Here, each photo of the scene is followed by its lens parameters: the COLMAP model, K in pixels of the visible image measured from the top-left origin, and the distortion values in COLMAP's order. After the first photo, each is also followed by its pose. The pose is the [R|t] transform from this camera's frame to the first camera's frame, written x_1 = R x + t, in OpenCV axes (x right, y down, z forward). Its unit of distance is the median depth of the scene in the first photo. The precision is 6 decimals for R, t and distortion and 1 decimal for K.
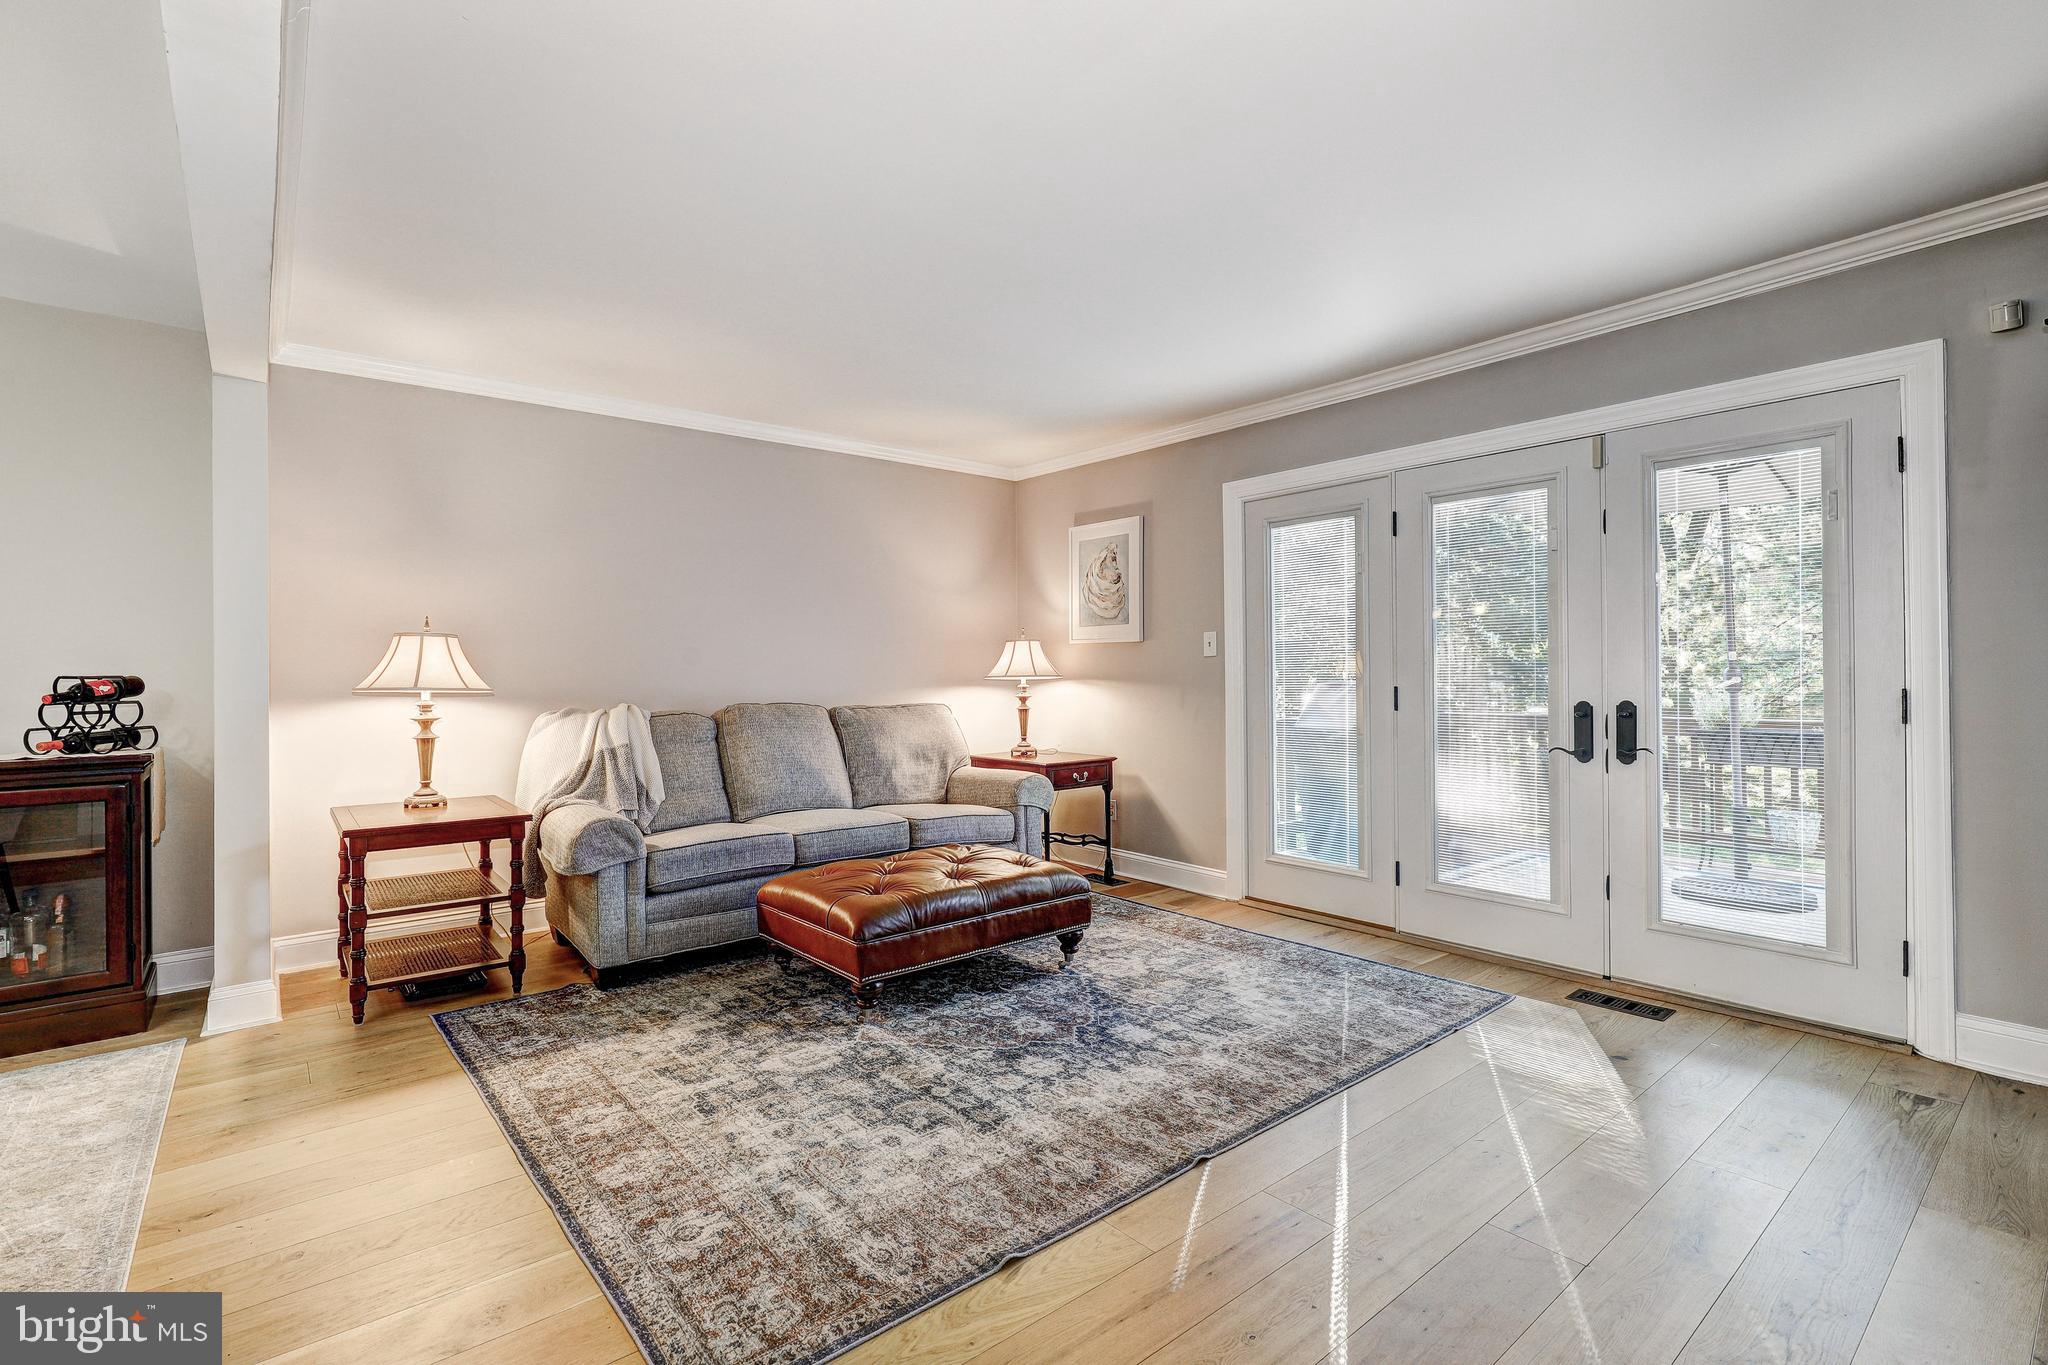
lens RADIAL K [[931.4, 0, 1017.2], [0, 931.4, 675.8], [0, 0, 1]] dist [-0.001631, -0.000360]
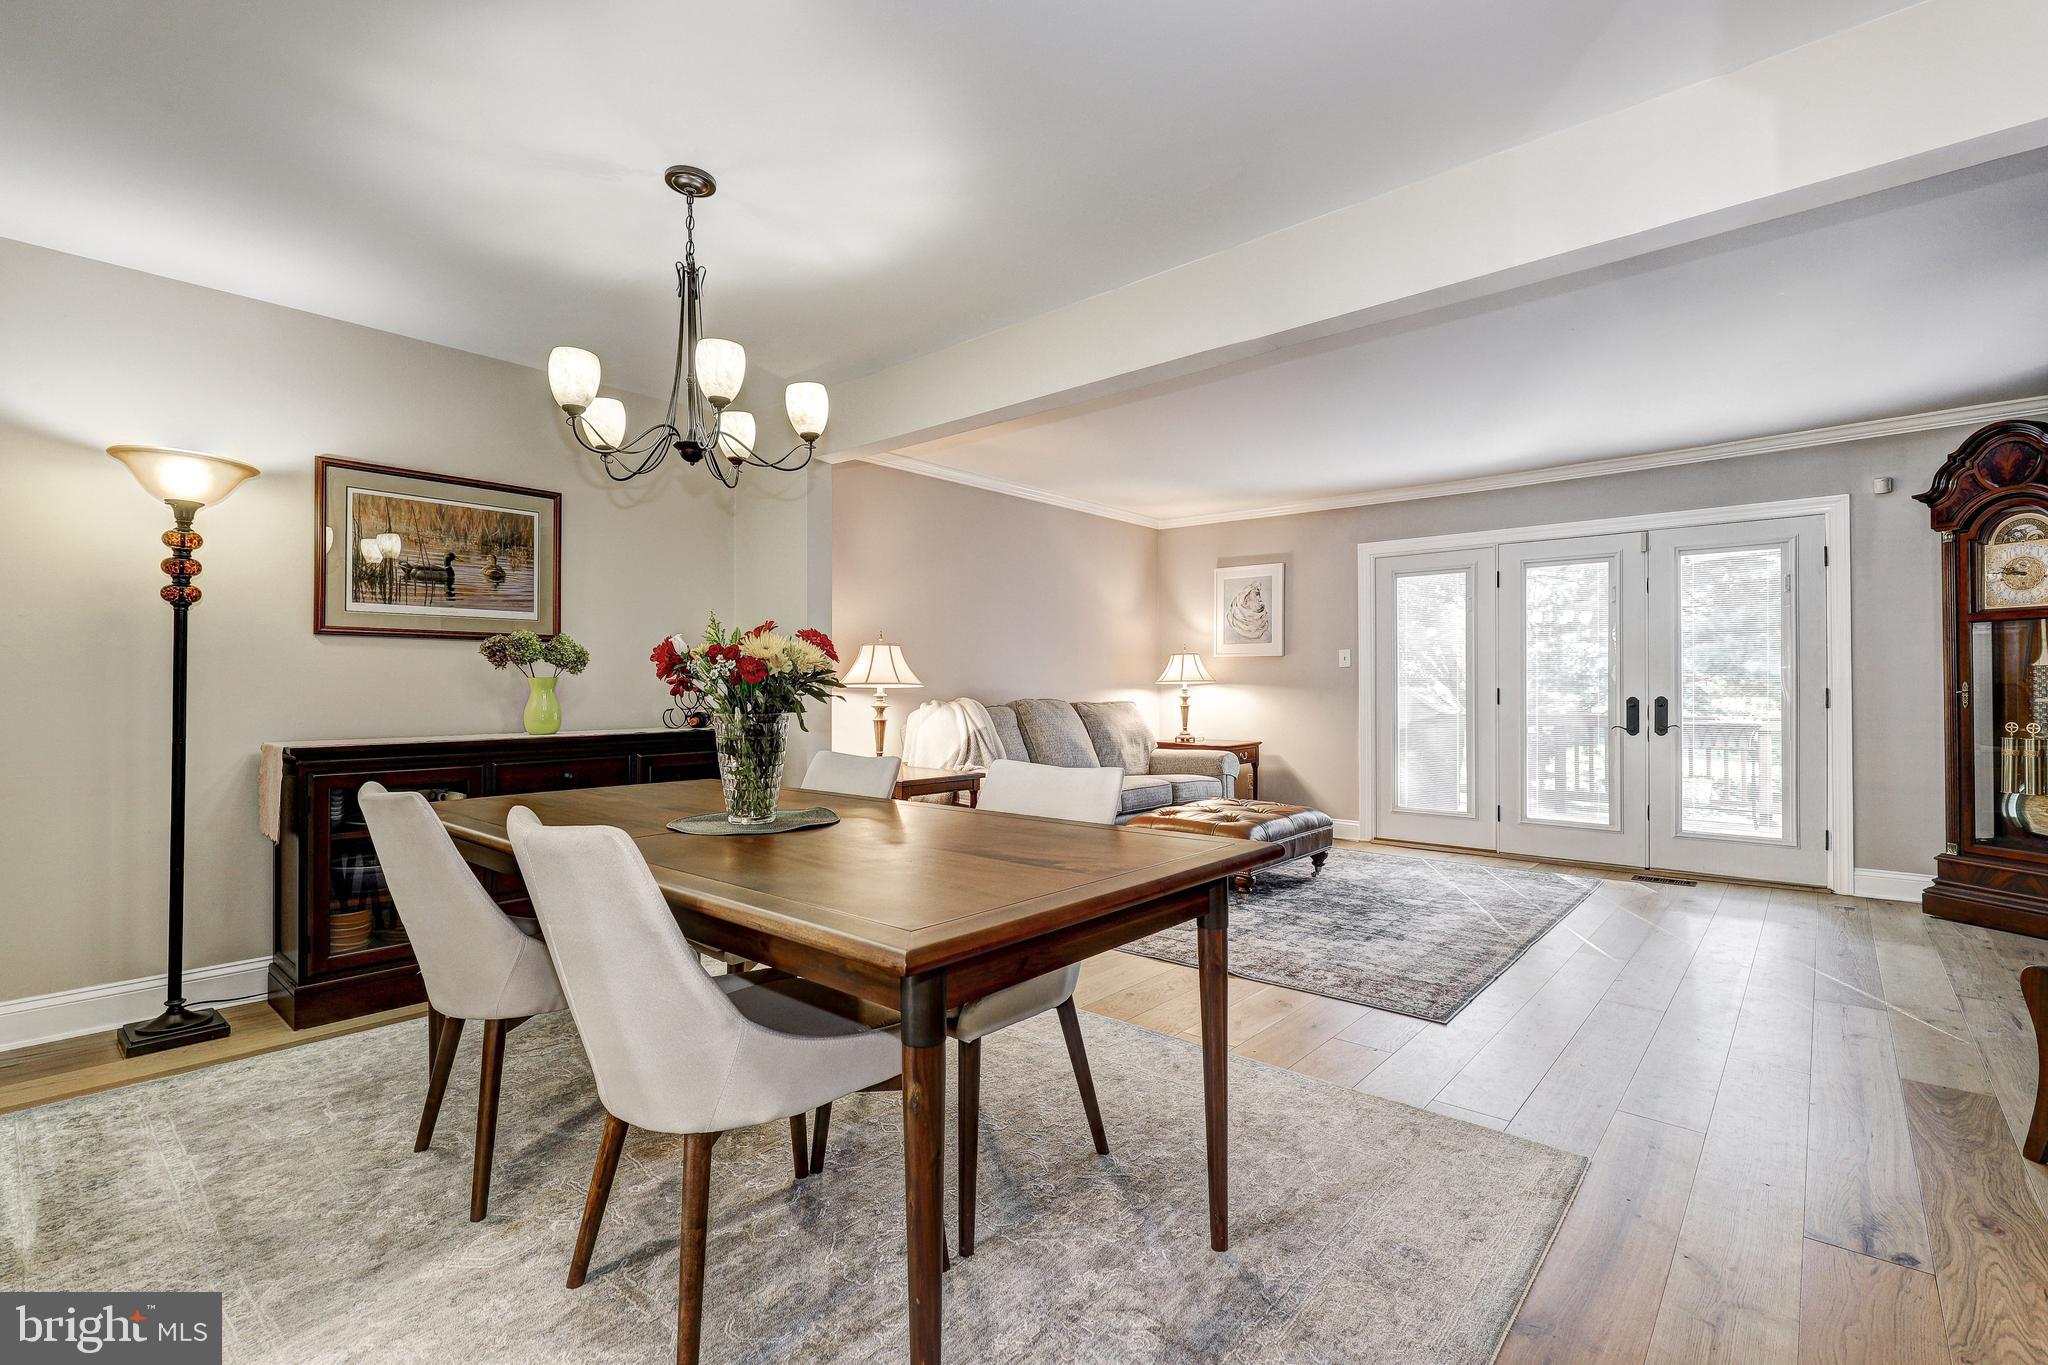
lens RADIAL K [[919.0, 0, 1031.5], [0, 919.0, 682.5], [0, 0, 1]] dist [-0.001521, -0.000021]
pose [[0.985541, 0.007878, 0.169252, -0.734573], [-0.006816, 0.999953, -0.006857, 0.022010], [-0.169298, 0.005604, 0.985549, -0.412134]]
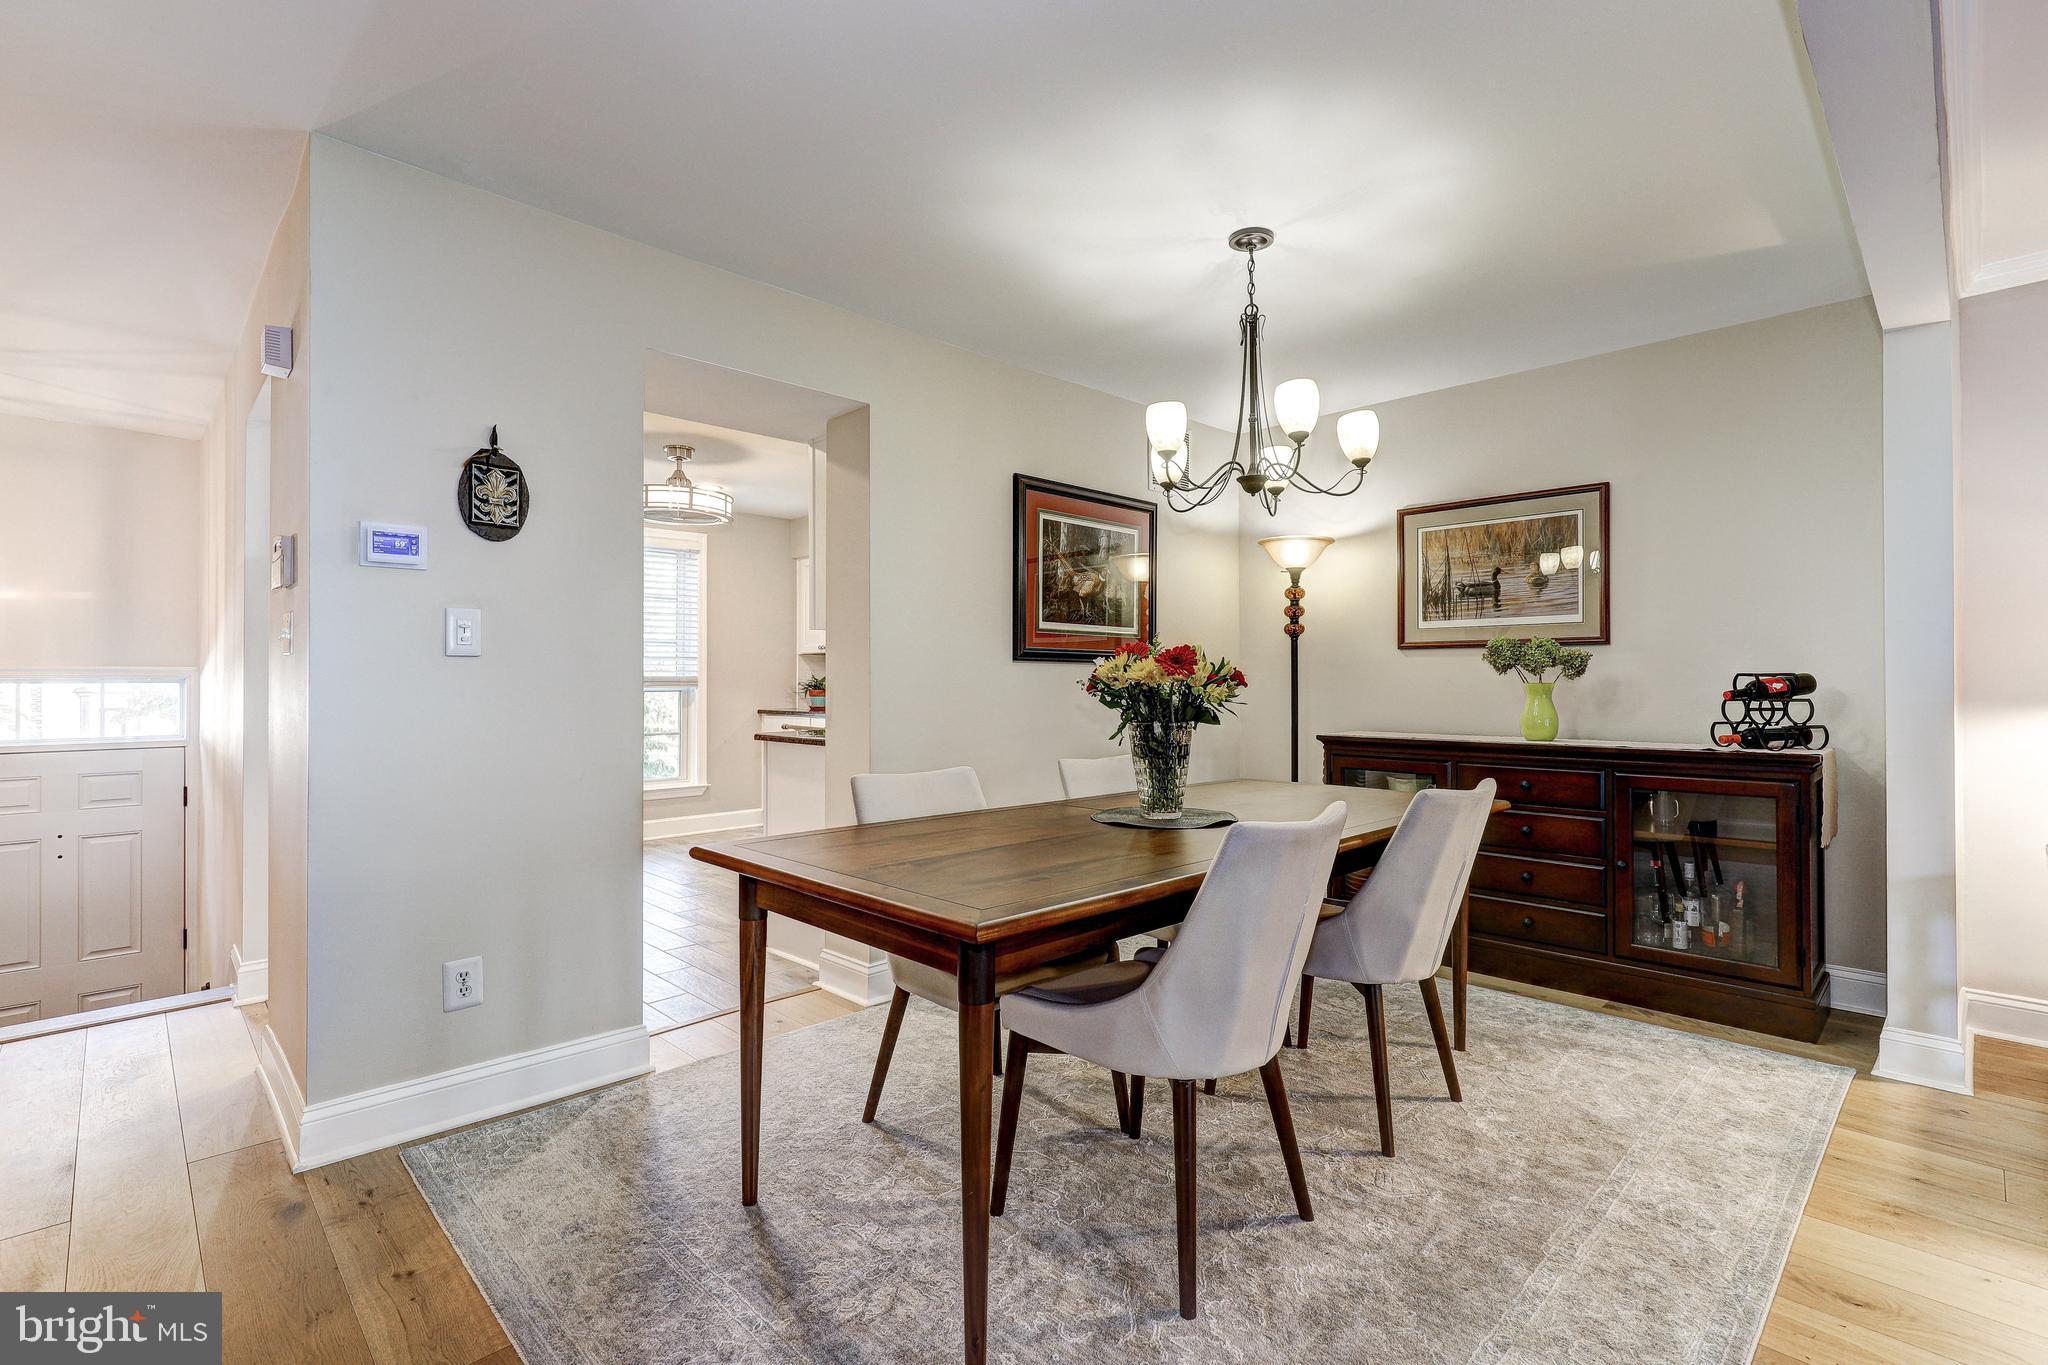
lens RADIAL K [[926.6, 0, 1035.4], [0, 926.6, 673.8], [0, 0, 1]] dist [0.000068, 0.000398]
pose [[0.093476, 0.000795, -0.995621, -0.059258], [0.000088, 1.000000, 0.000807, -0.000175], [0.995622, -0.000163, 0.093476, 0.107043]]
